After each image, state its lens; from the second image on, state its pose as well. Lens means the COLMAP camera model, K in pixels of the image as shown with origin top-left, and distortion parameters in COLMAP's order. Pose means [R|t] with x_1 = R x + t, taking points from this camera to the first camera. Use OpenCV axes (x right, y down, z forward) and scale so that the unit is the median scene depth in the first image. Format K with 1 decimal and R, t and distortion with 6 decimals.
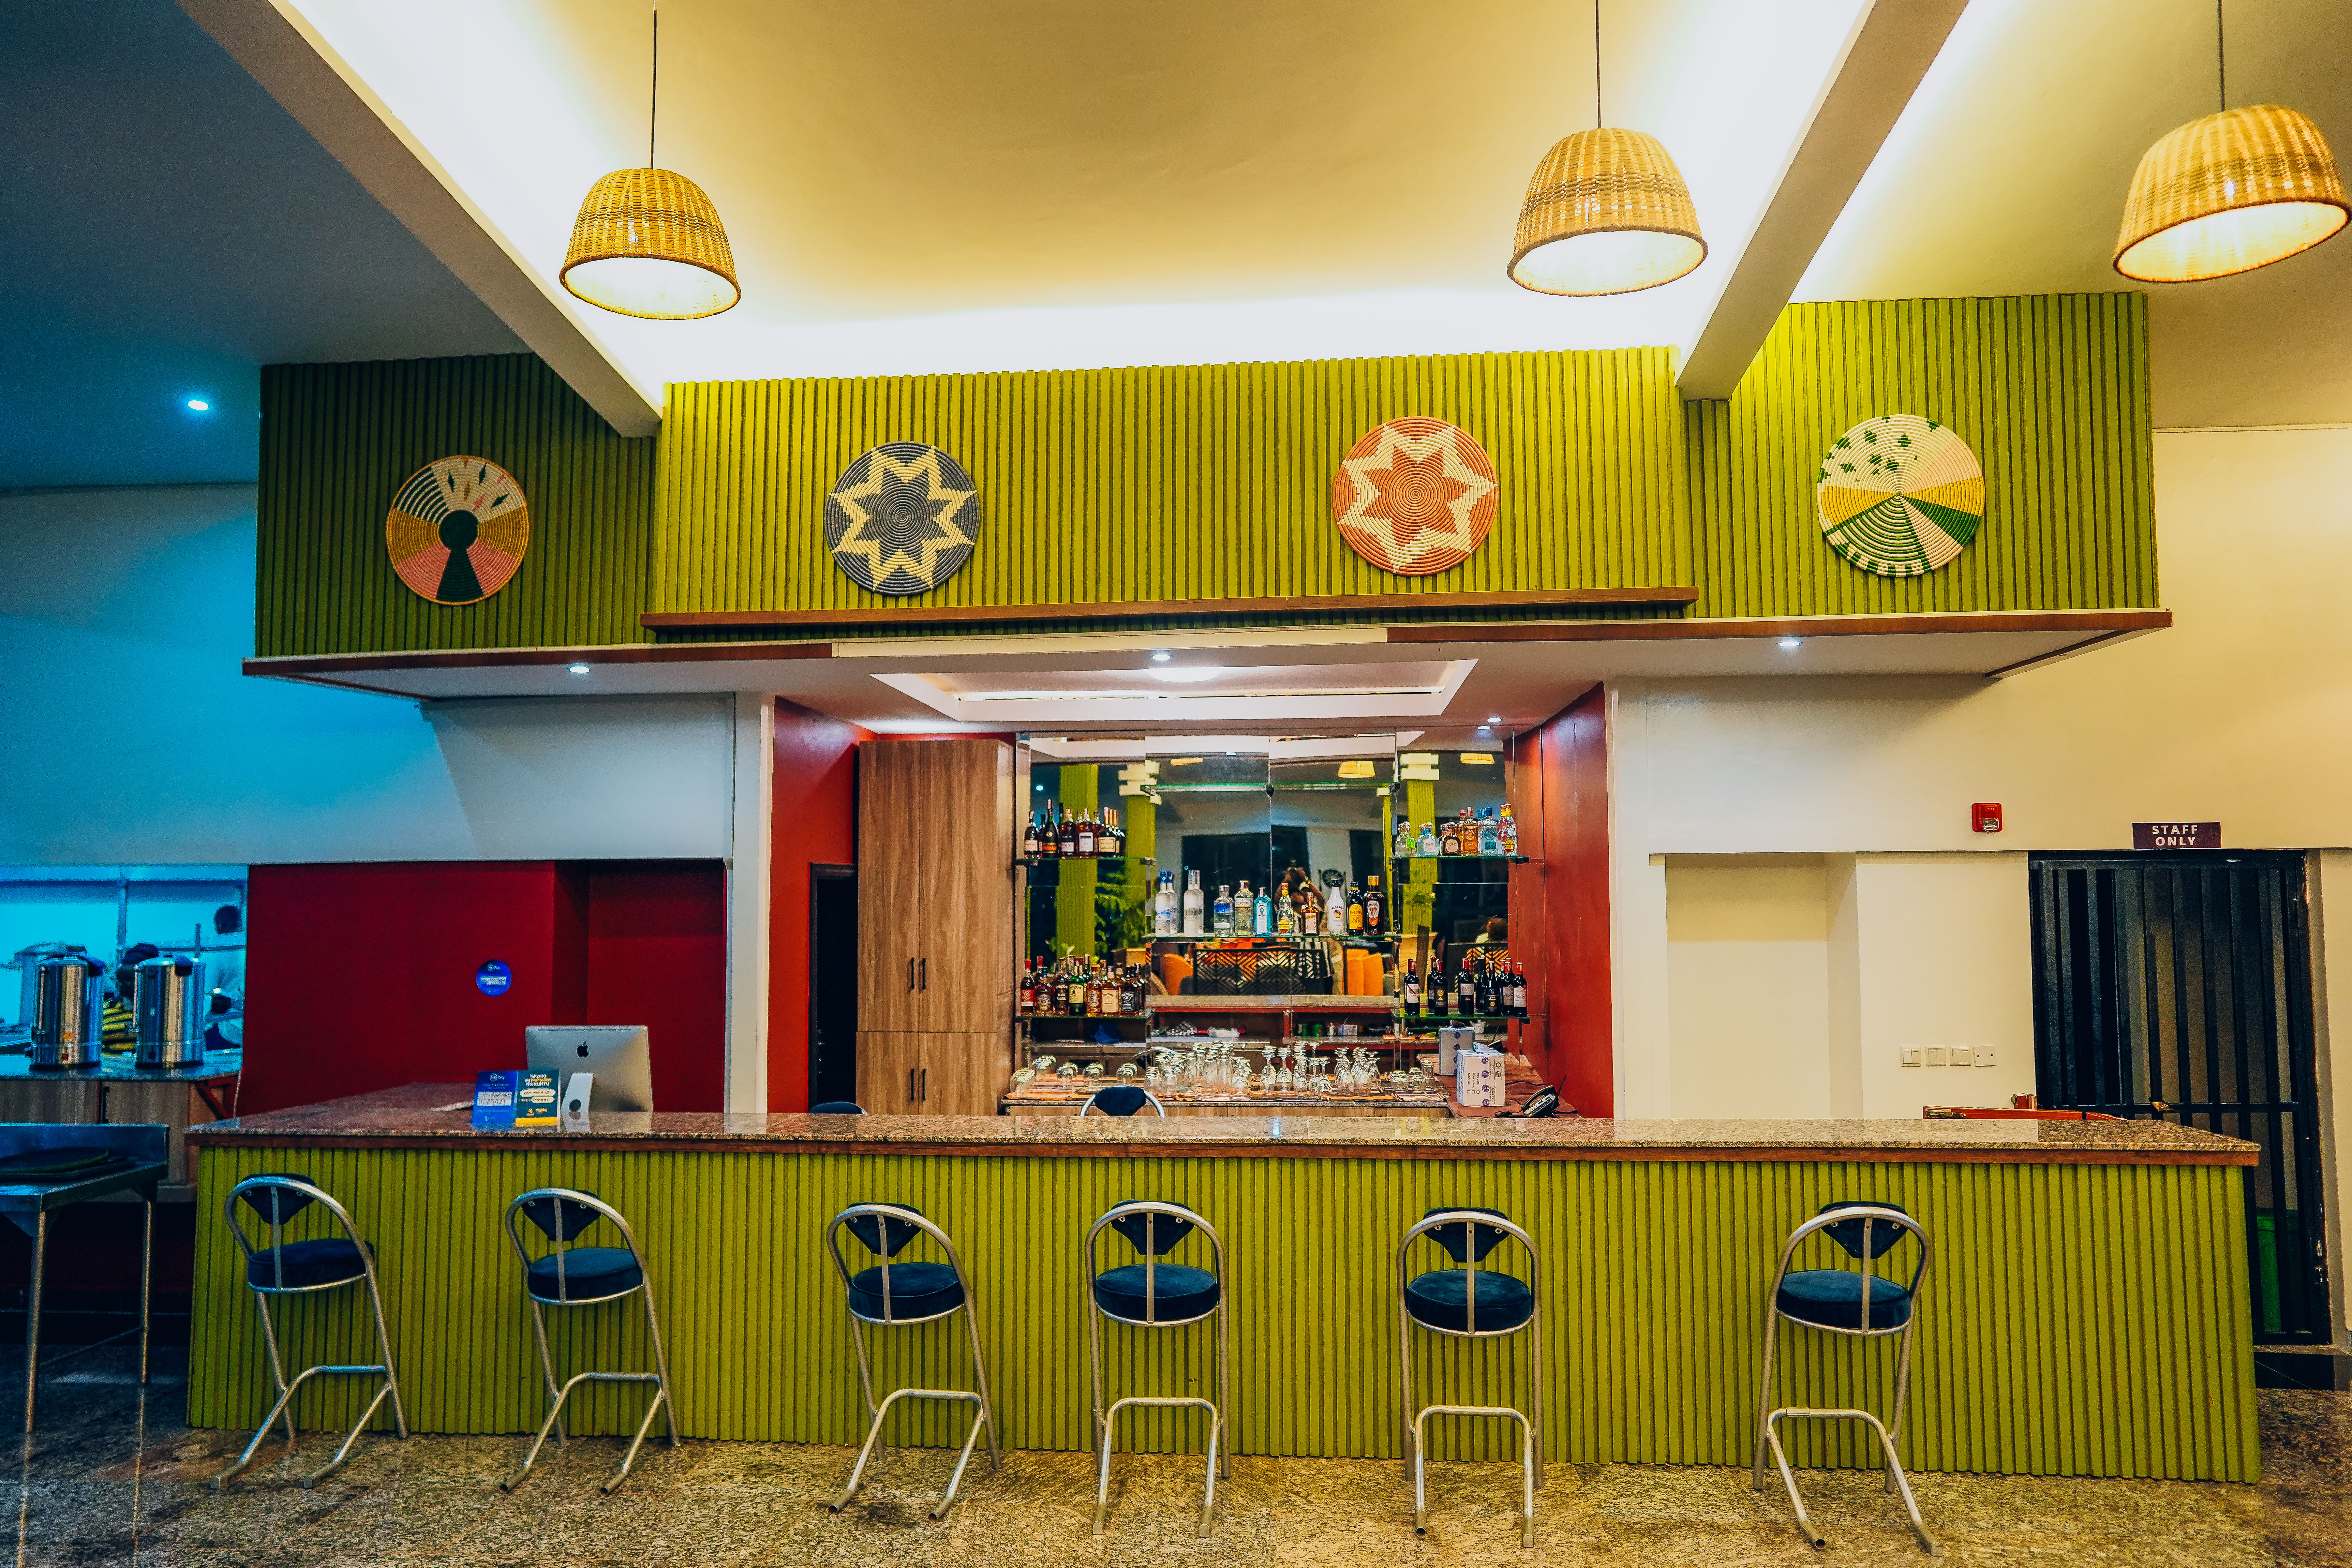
lens RADIAL K [[1573.5, 0, 1178.4], [0, 1573.5, 793.5], [0, 0, 1]] dist [-0.042054, 0.062362]
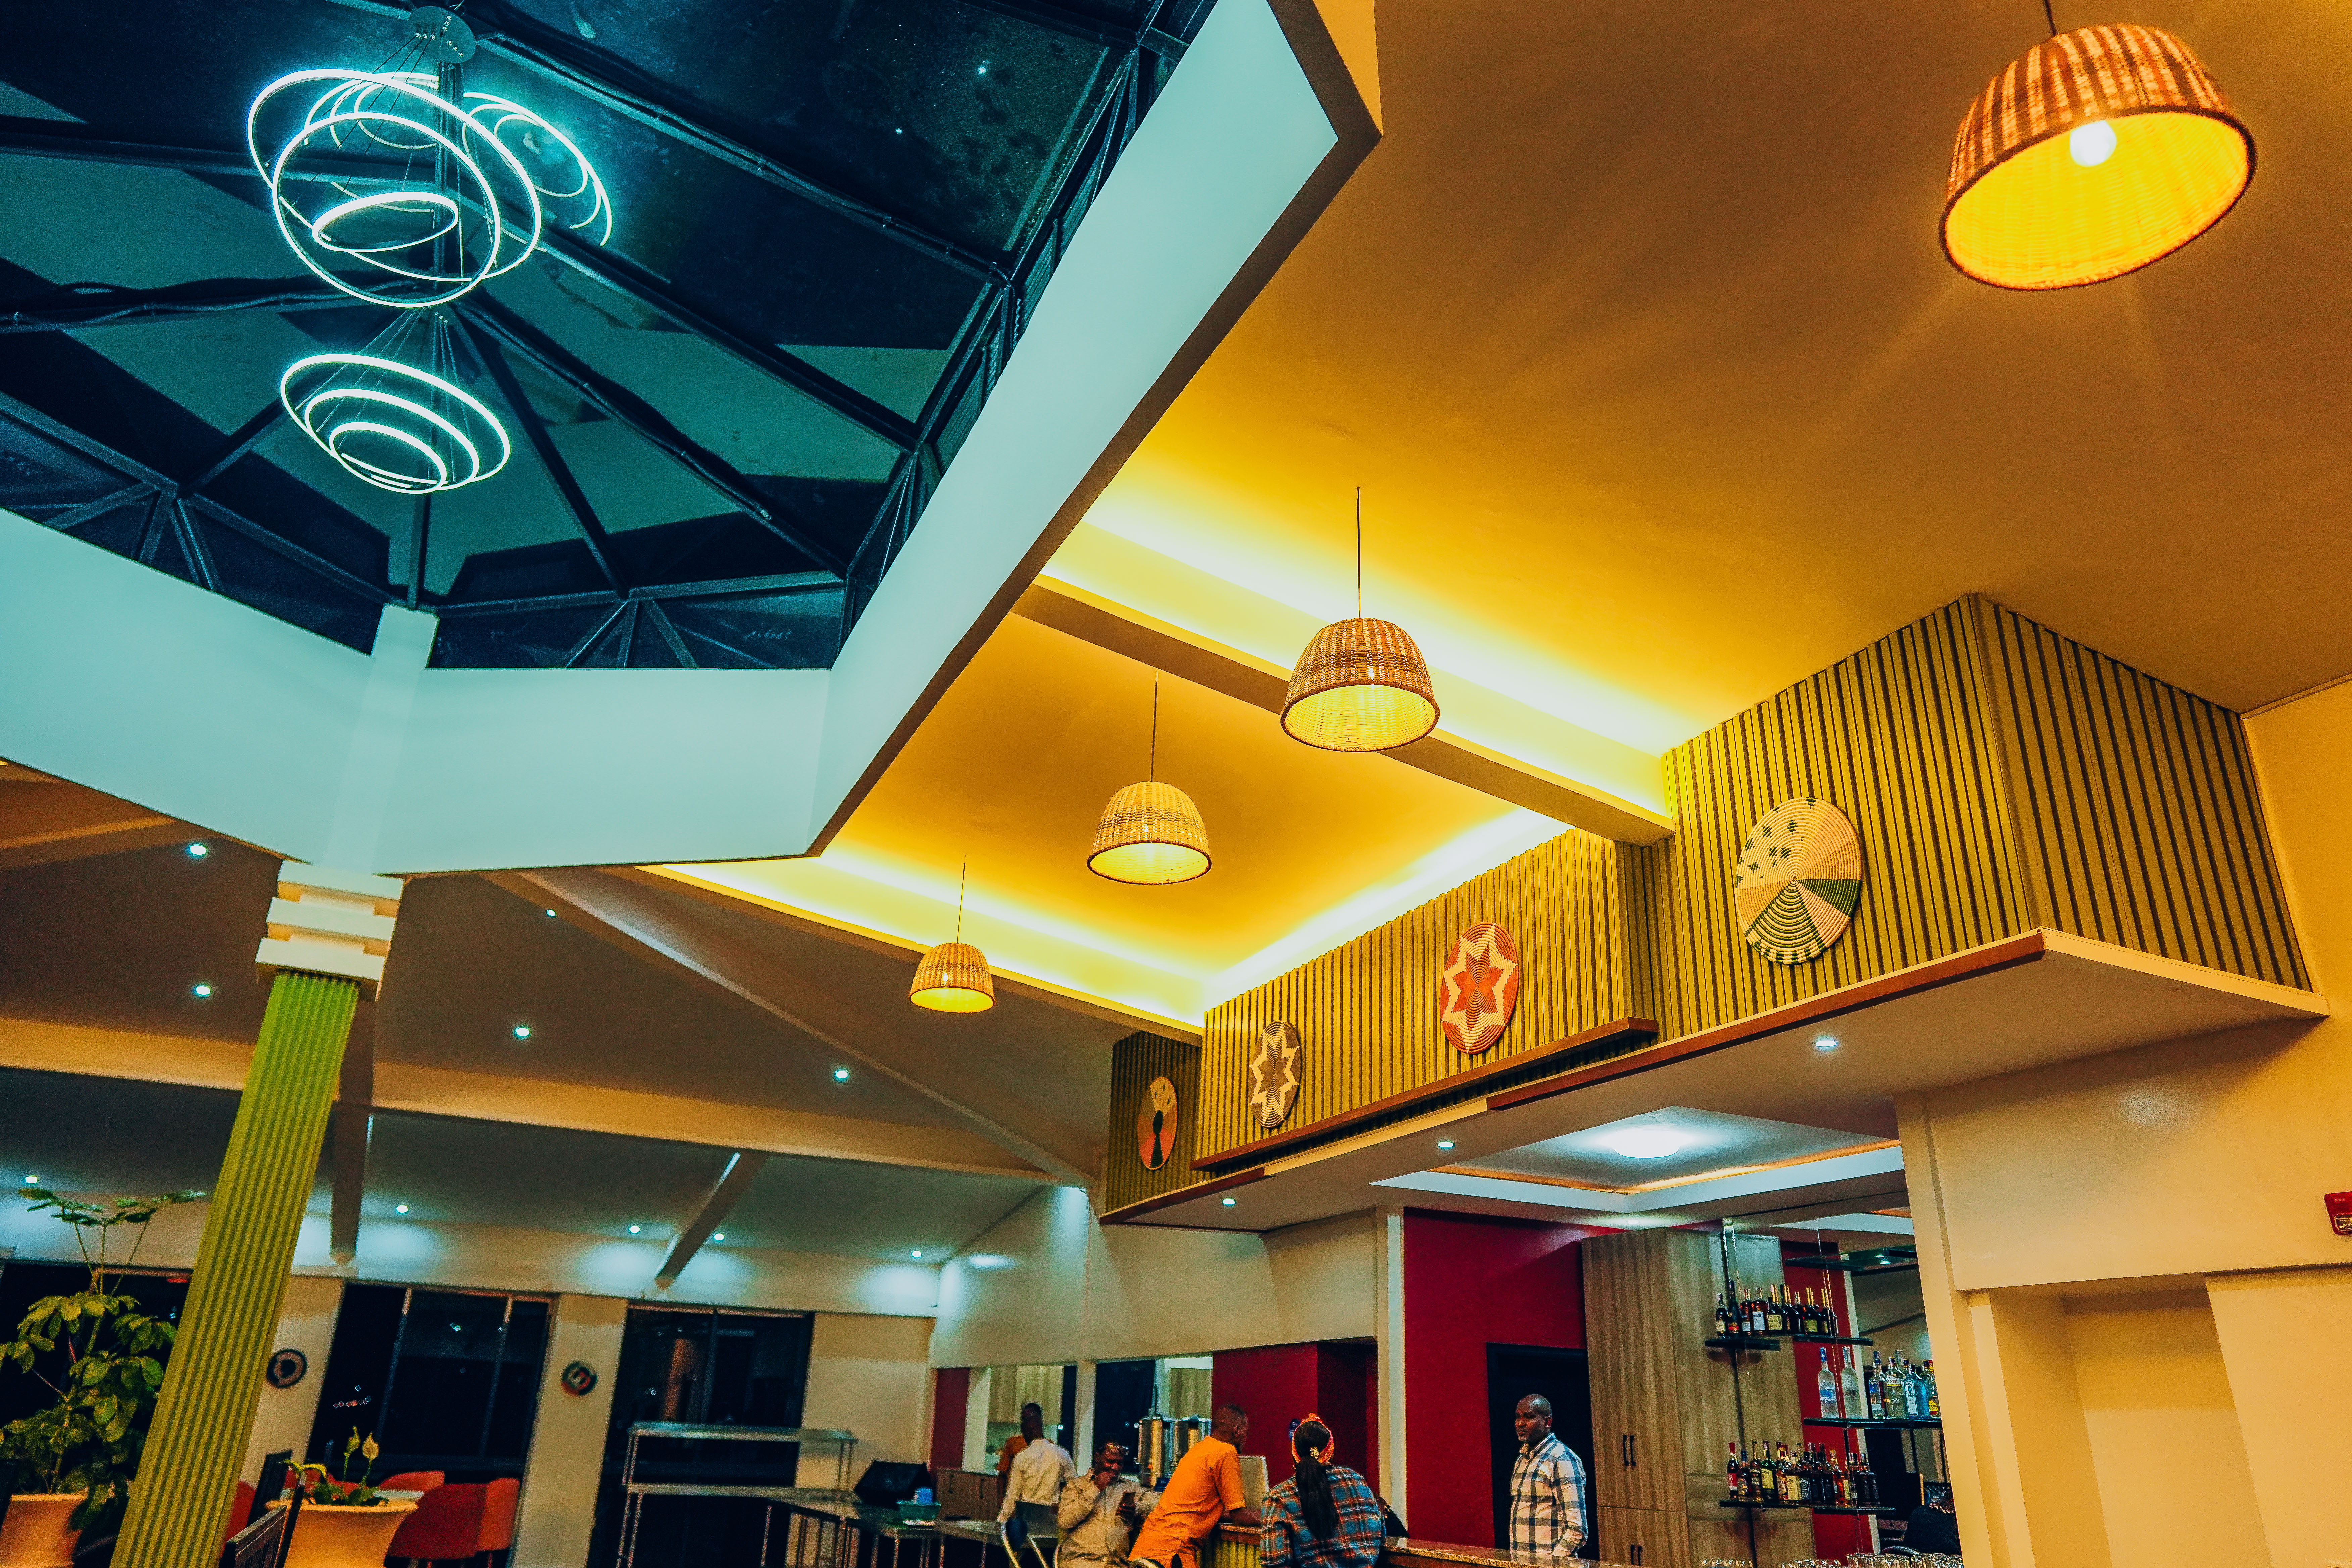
lens RADIAL K [[1573.5, 0, 1178.4], [0, 1573.5, 793.5], [0, 0, 1]] dist [-0.042054, 0.062362]
pose [[0.499445, -0.312360, -0.808076, 1.045756], [0.015908, 0.935890, -0.351933, 0.093834], [0.866200, 0.162916, 0.472395, 0.190543]]
